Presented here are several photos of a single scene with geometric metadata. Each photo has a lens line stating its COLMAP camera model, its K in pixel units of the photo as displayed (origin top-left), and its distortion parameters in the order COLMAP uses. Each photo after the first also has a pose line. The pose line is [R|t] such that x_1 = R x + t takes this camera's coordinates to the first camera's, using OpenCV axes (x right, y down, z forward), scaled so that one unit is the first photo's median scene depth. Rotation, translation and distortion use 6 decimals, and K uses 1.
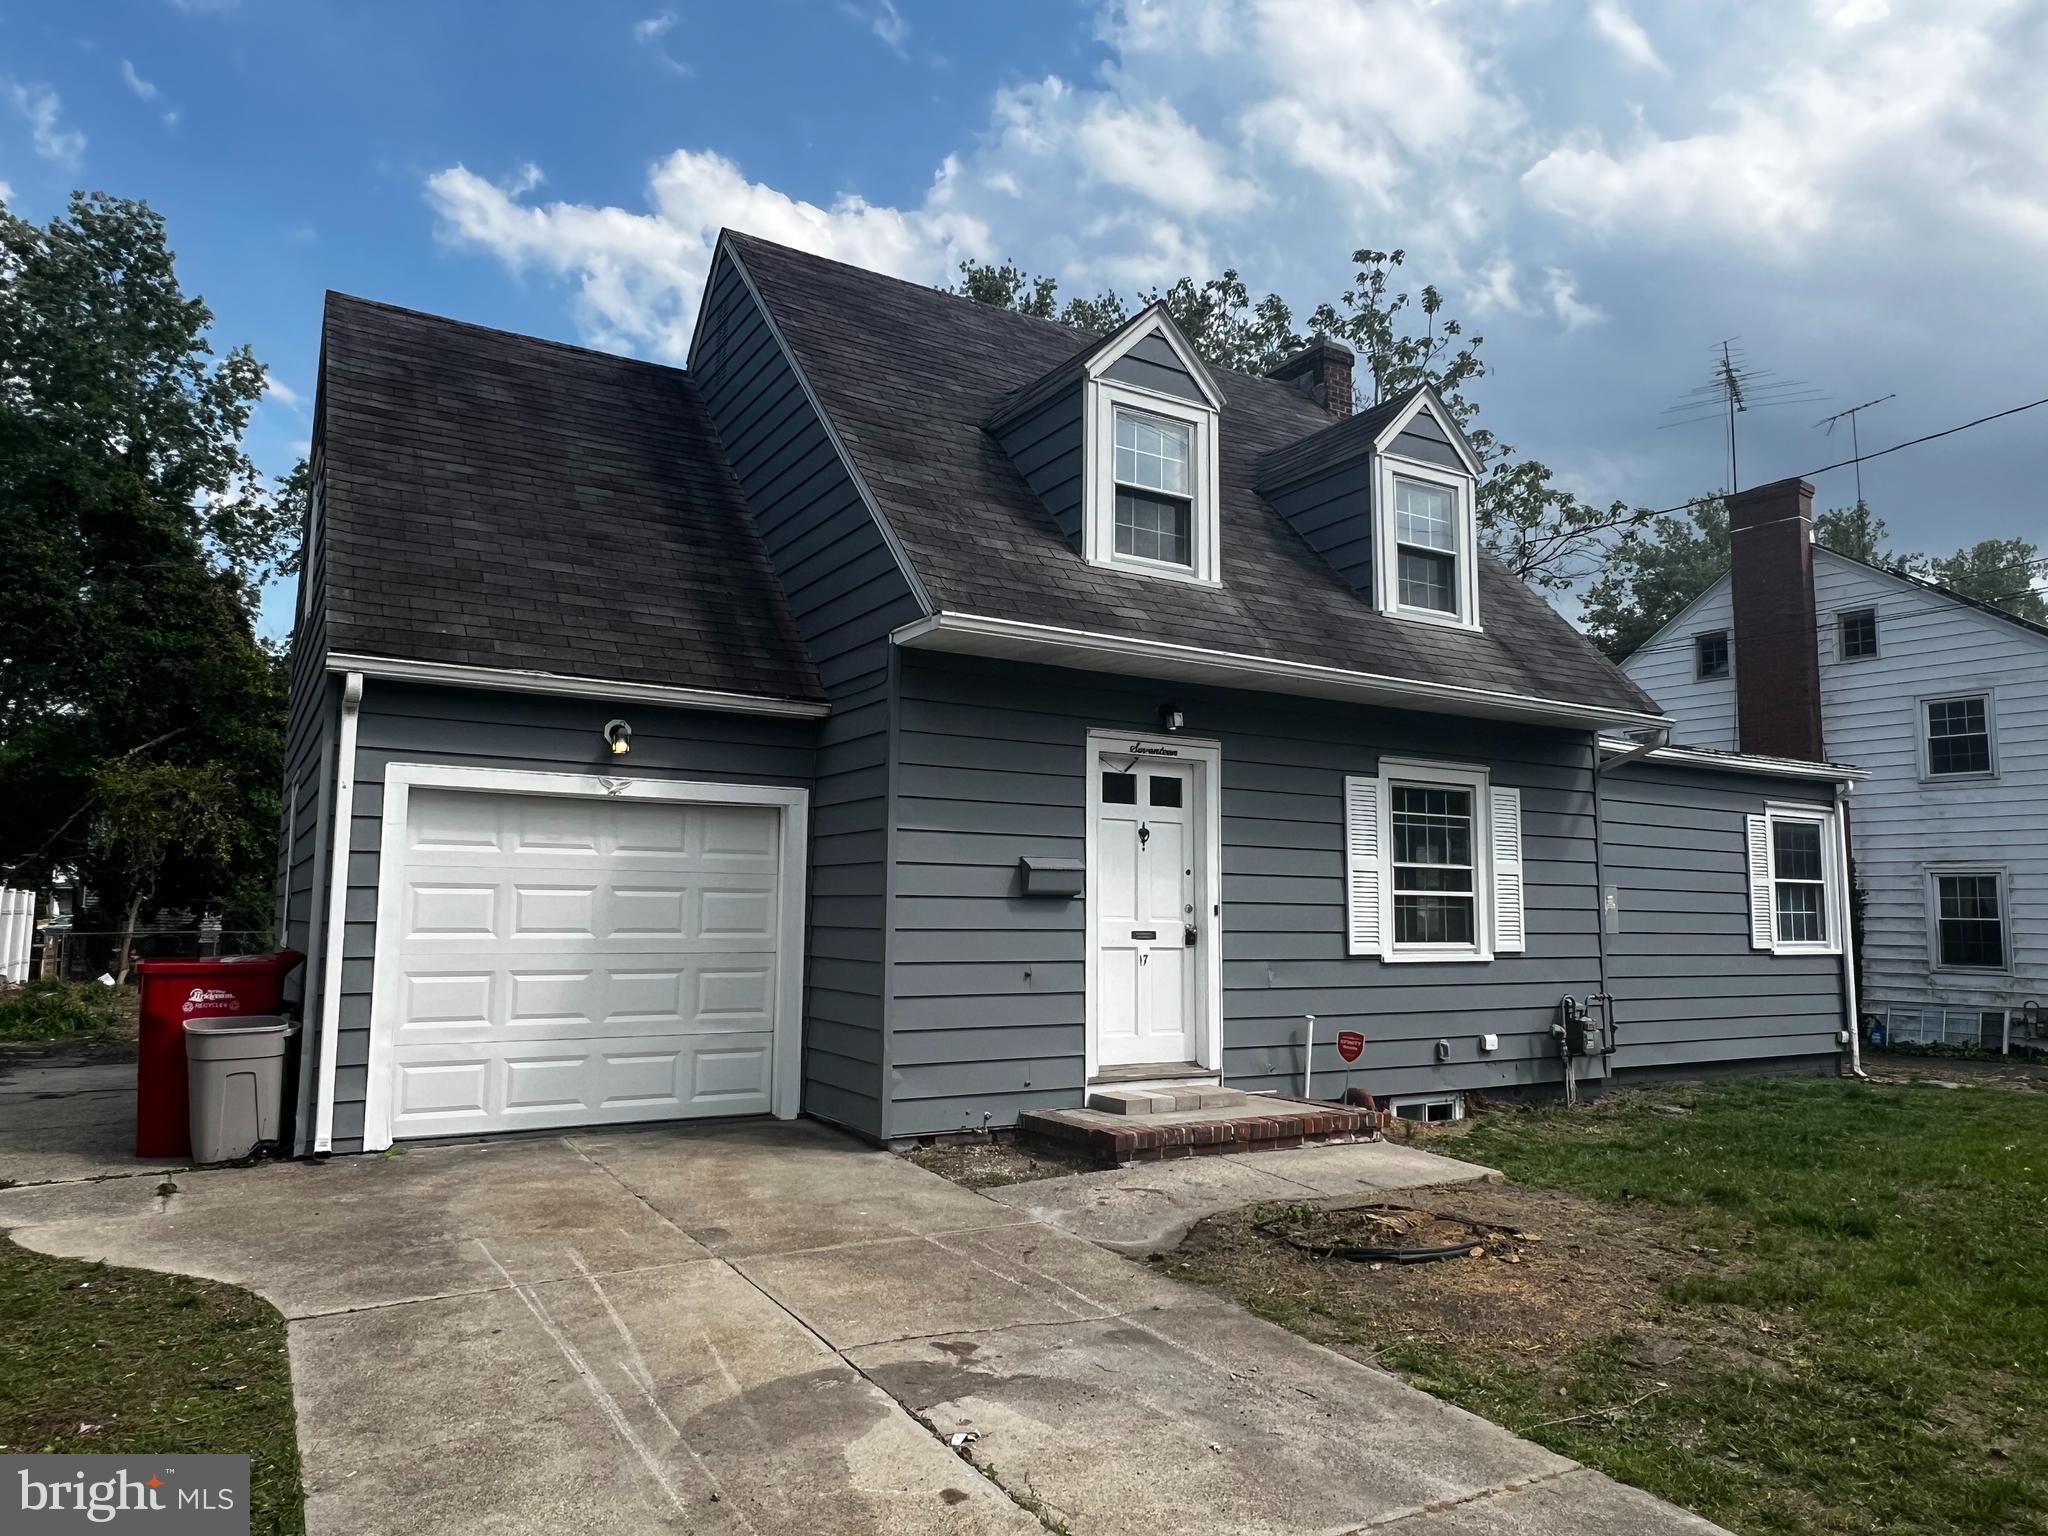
lens RADIAL K [[1323.5, 0, 1024.0], [0, 1323.5, 768.0], [0, 0, 1]] dist [-0.003119, -0.000466]
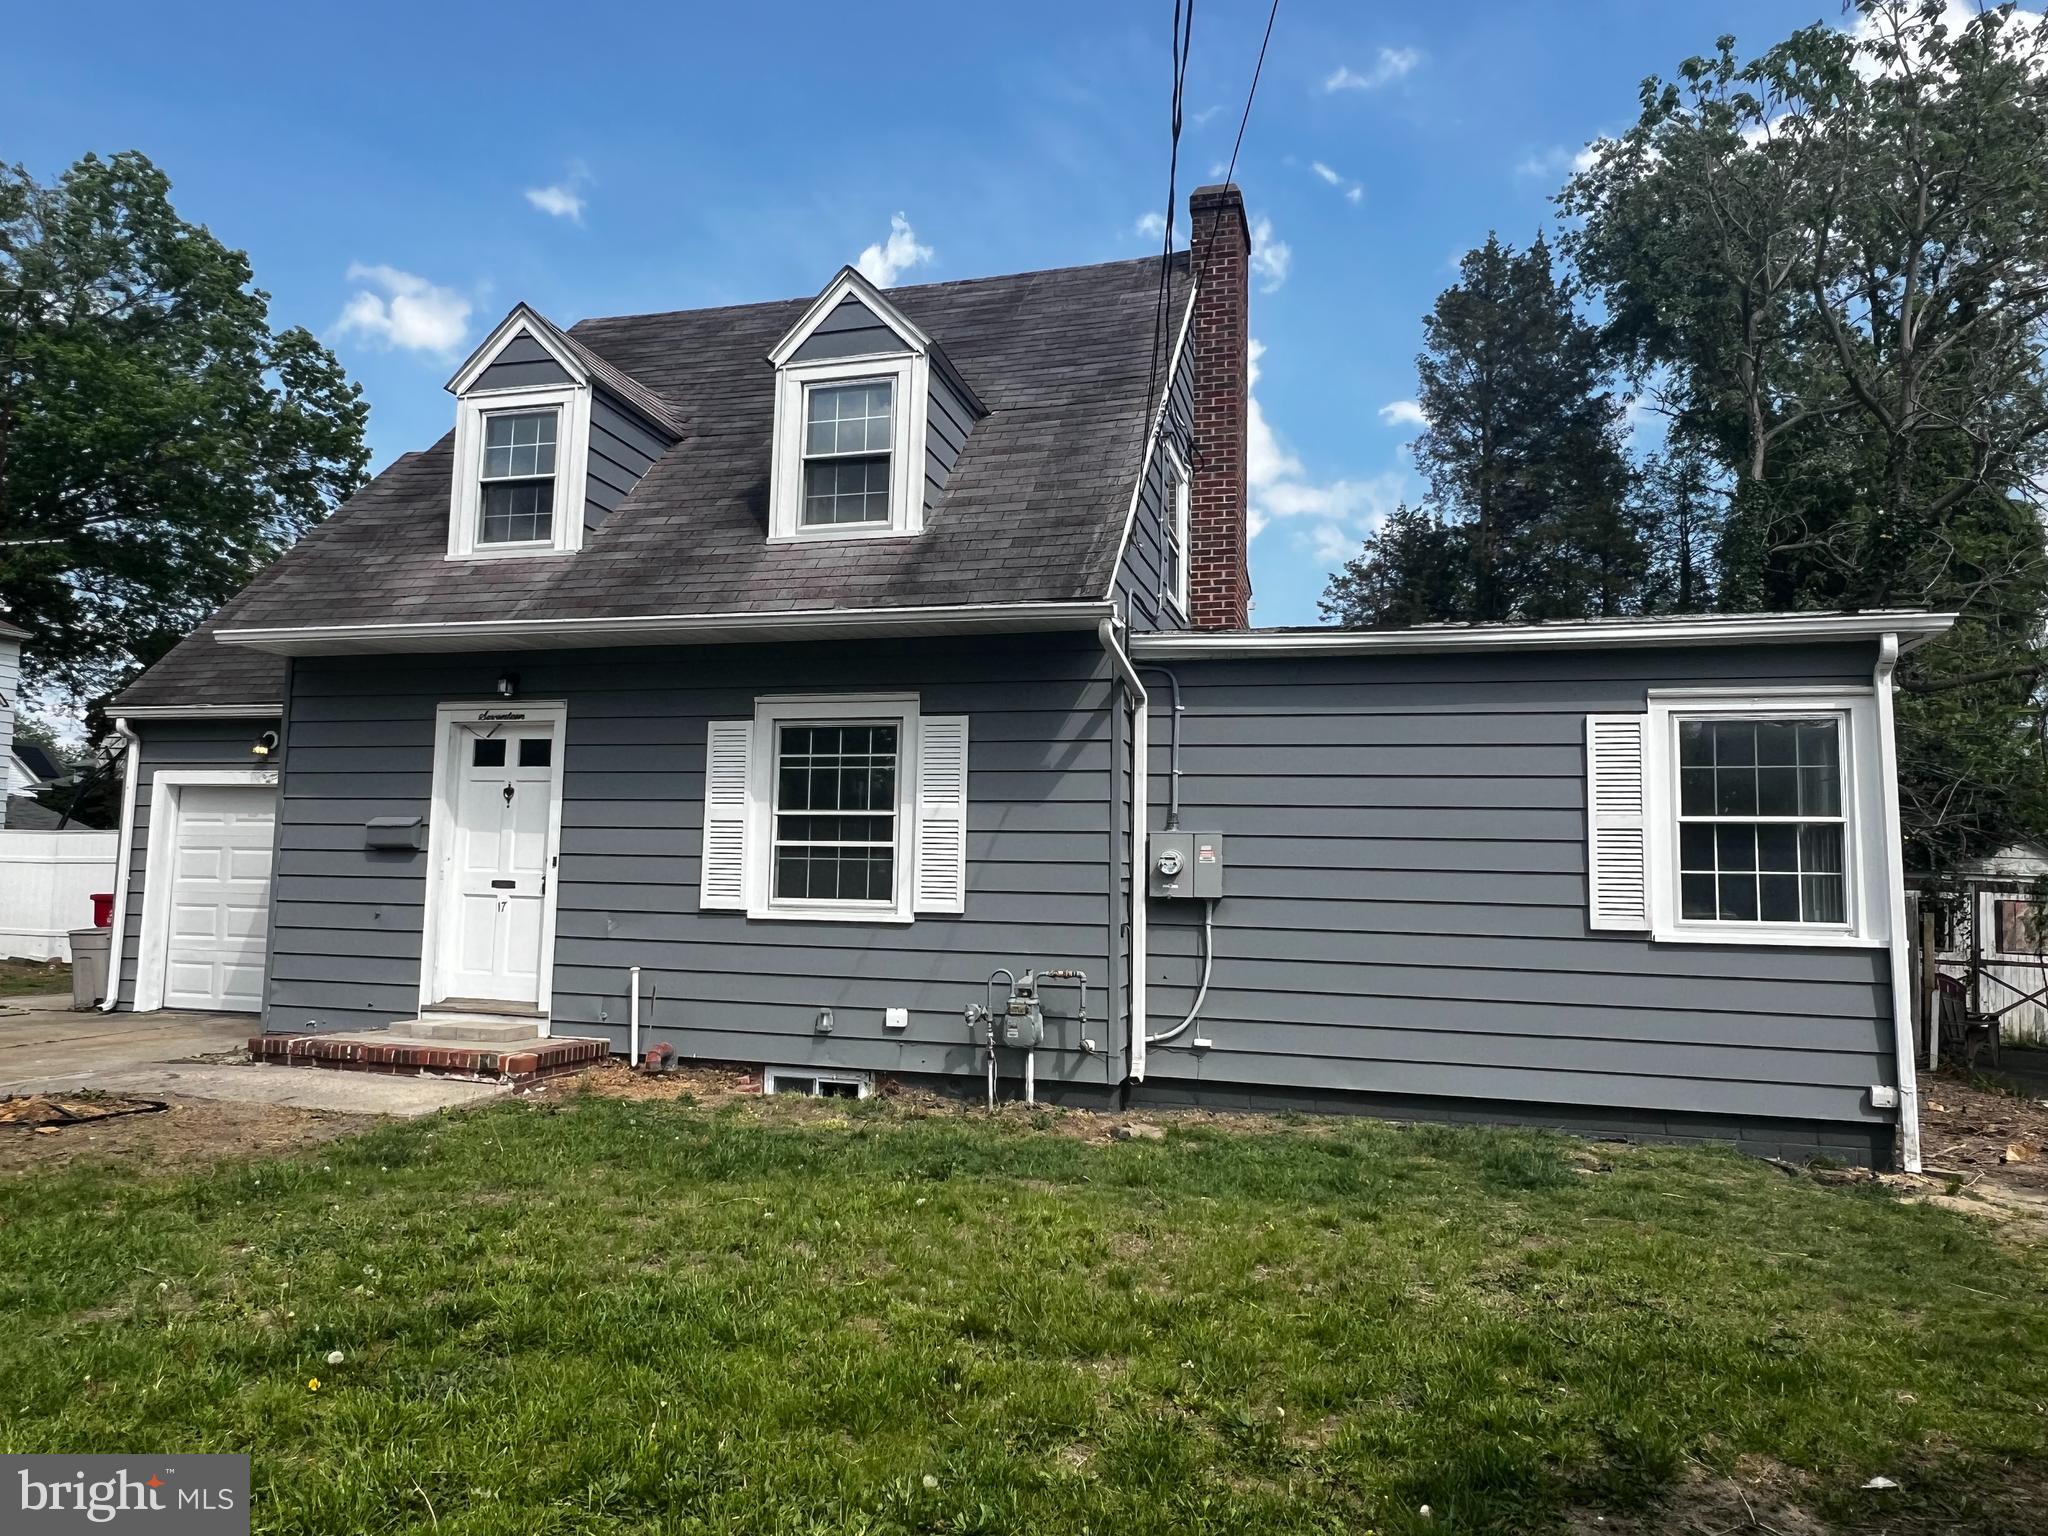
lens RADIAL K [[1135.6, 0, 1024.0], [0, 1135.6, 768.0], [0, 0, 1]] dist [0.019808, 0.000443]
pose [[0.721369, -0.063169, -0.689664, 0.935485], [0.066172, 0.997562, -0.022156, 0.069905], [0.689382, -0.029654, 0.723790, 0.540097]]
